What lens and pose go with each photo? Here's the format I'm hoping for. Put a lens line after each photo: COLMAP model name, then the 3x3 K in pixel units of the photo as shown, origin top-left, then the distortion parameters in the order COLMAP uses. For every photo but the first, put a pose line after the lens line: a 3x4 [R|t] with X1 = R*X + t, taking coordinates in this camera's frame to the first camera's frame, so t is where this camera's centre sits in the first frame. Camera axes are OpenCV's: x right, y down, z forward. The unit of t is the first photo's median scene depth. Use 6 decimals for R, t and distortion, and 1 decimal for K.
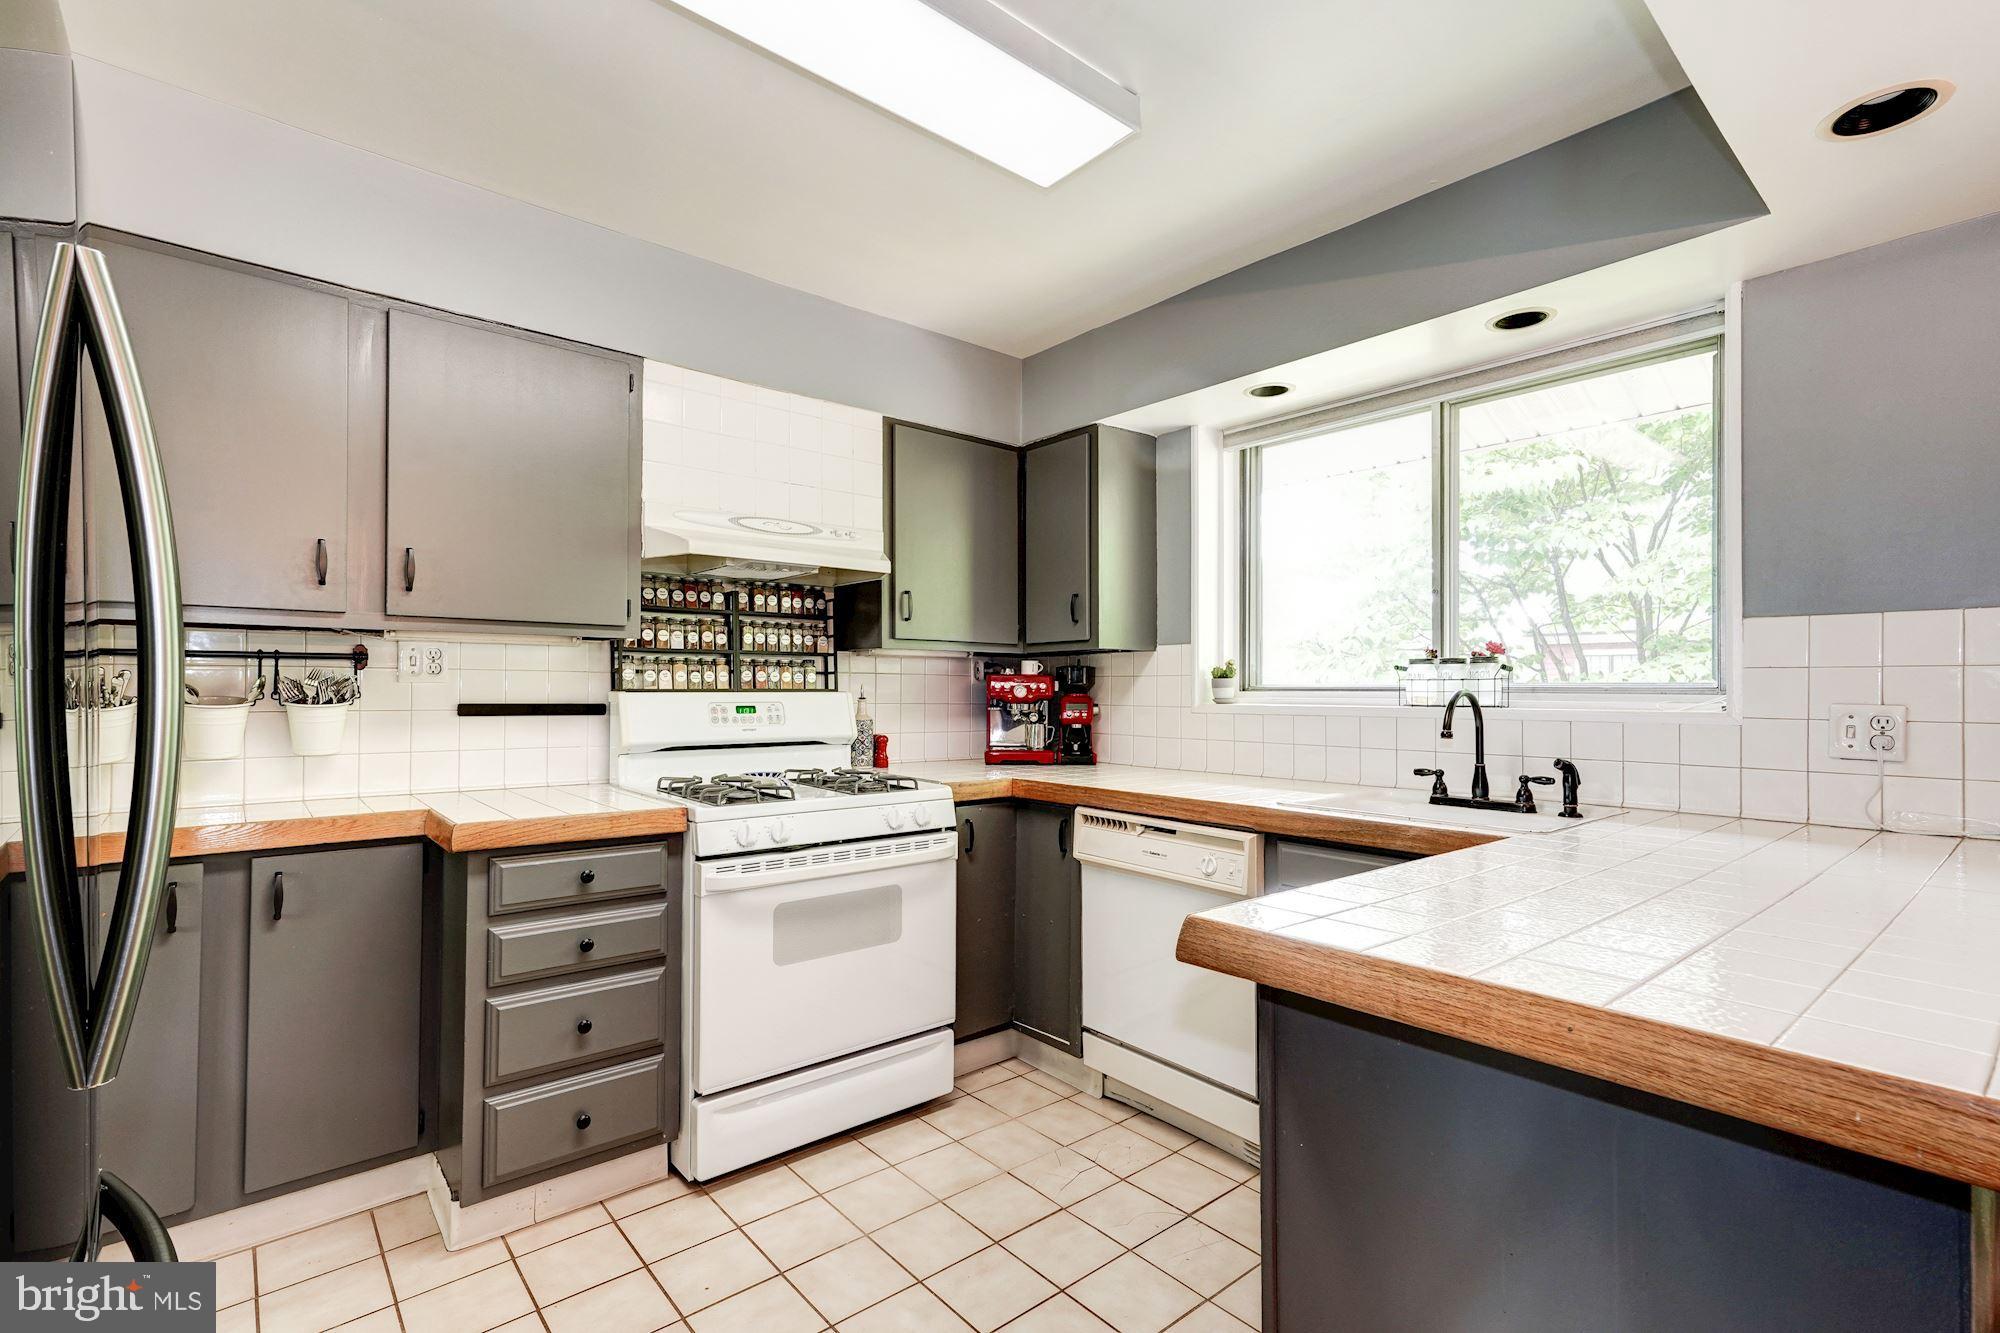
lens RADIAL K [[908.4, 0, 1000.0], [0, 908.4, 666.5], [0, 0, 1]] dist [-0.032590, -0.000030]
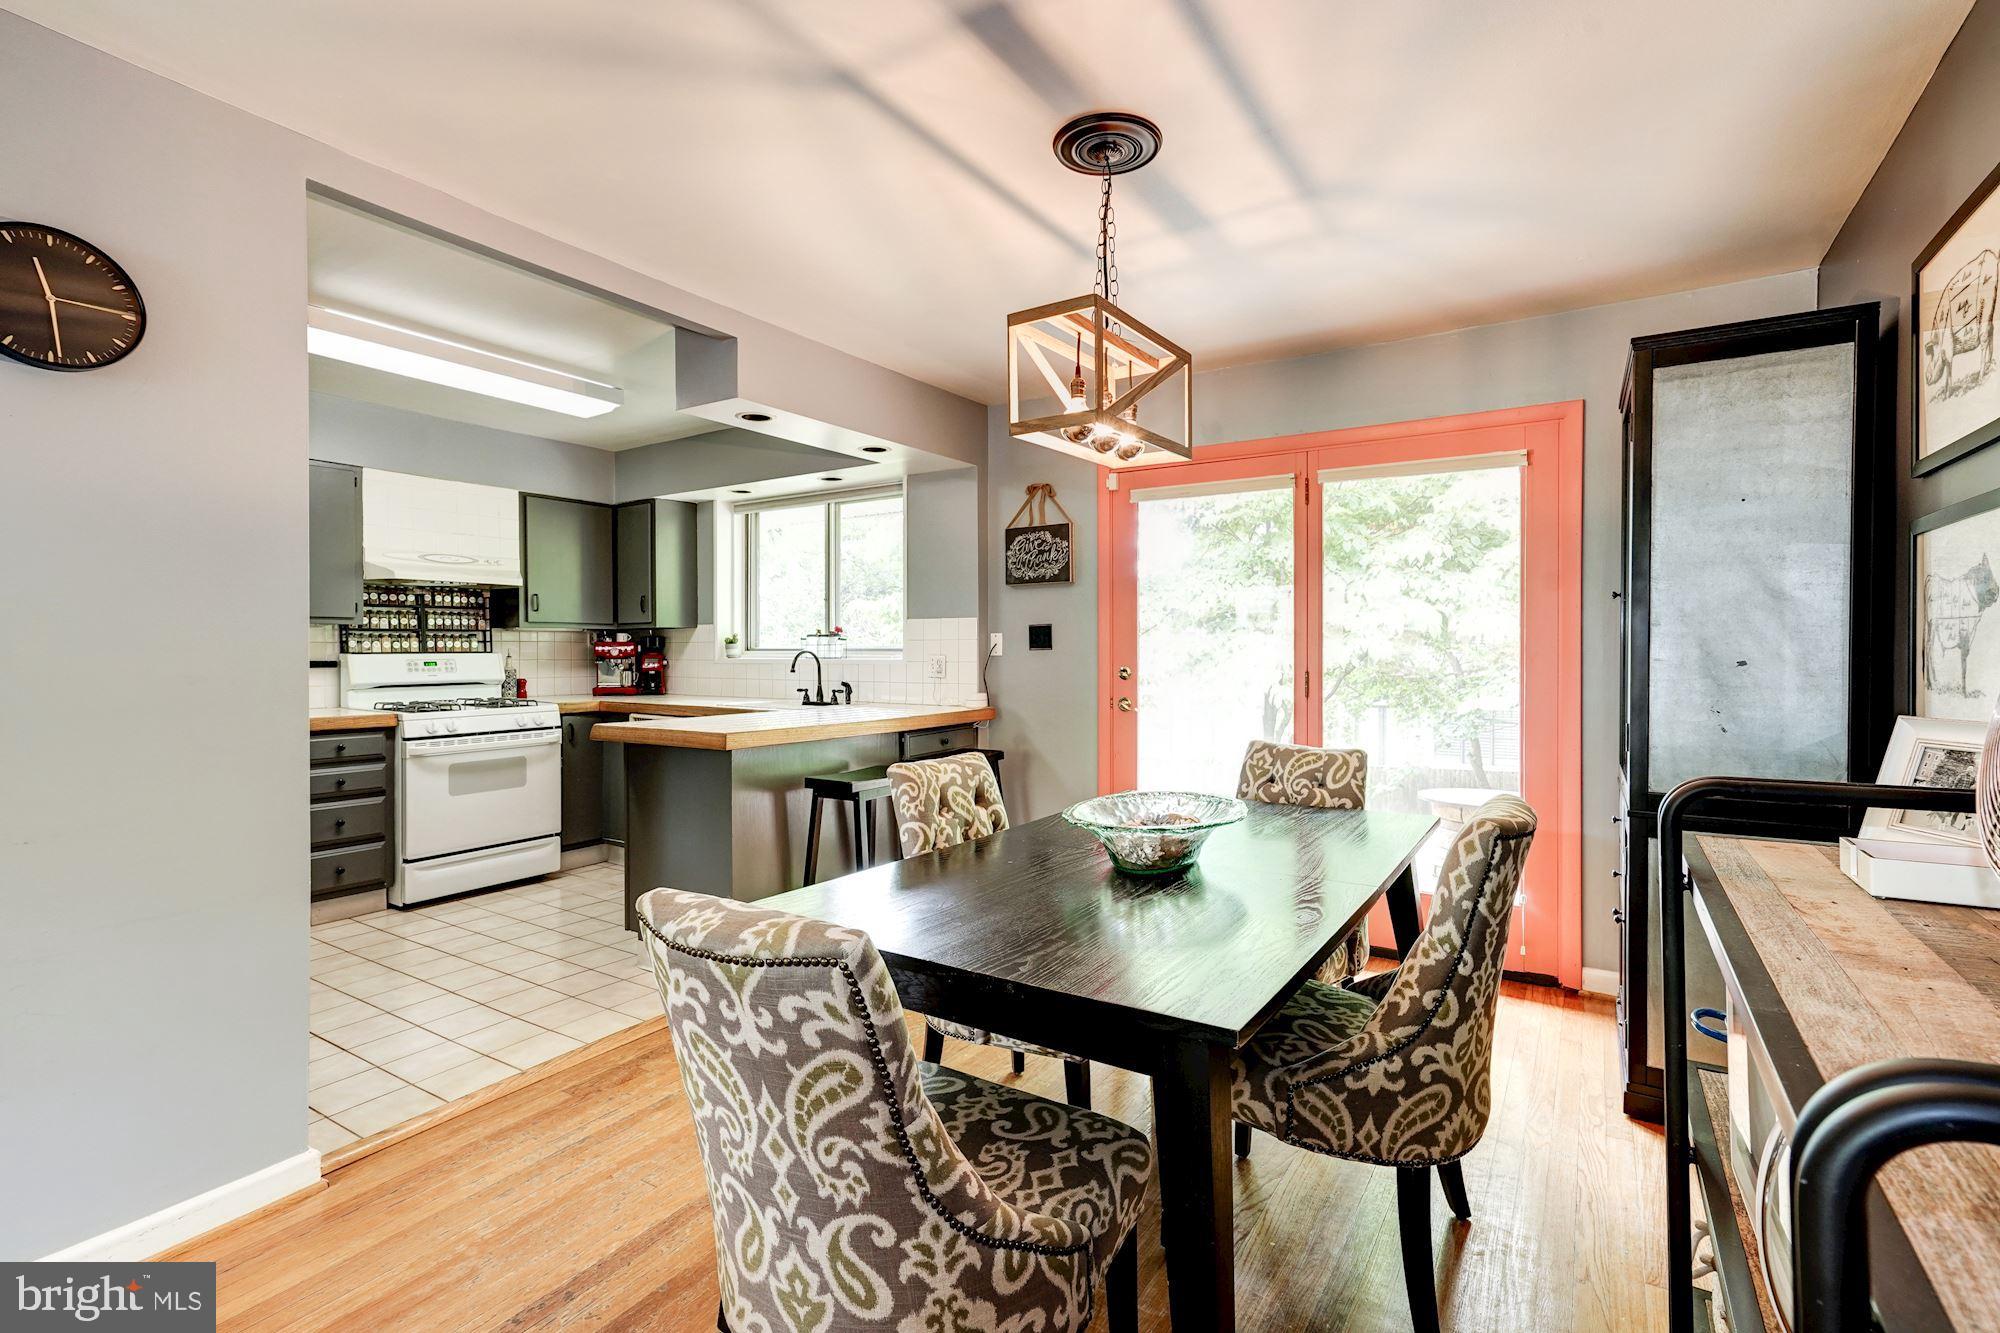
lens RADIAL K [[933.1, 0, 993.9], [0, 933.1, 650.8], [0, 0, 1]] dist [-0.001264, 0.000143]
pose [[0.963073, -0.006856, 0.269154, 0.262678], [-0.000869, 0.999591, 0.028572, -0.027424], [-0.269240, -0.027751, 0.962673, -0.954179]]
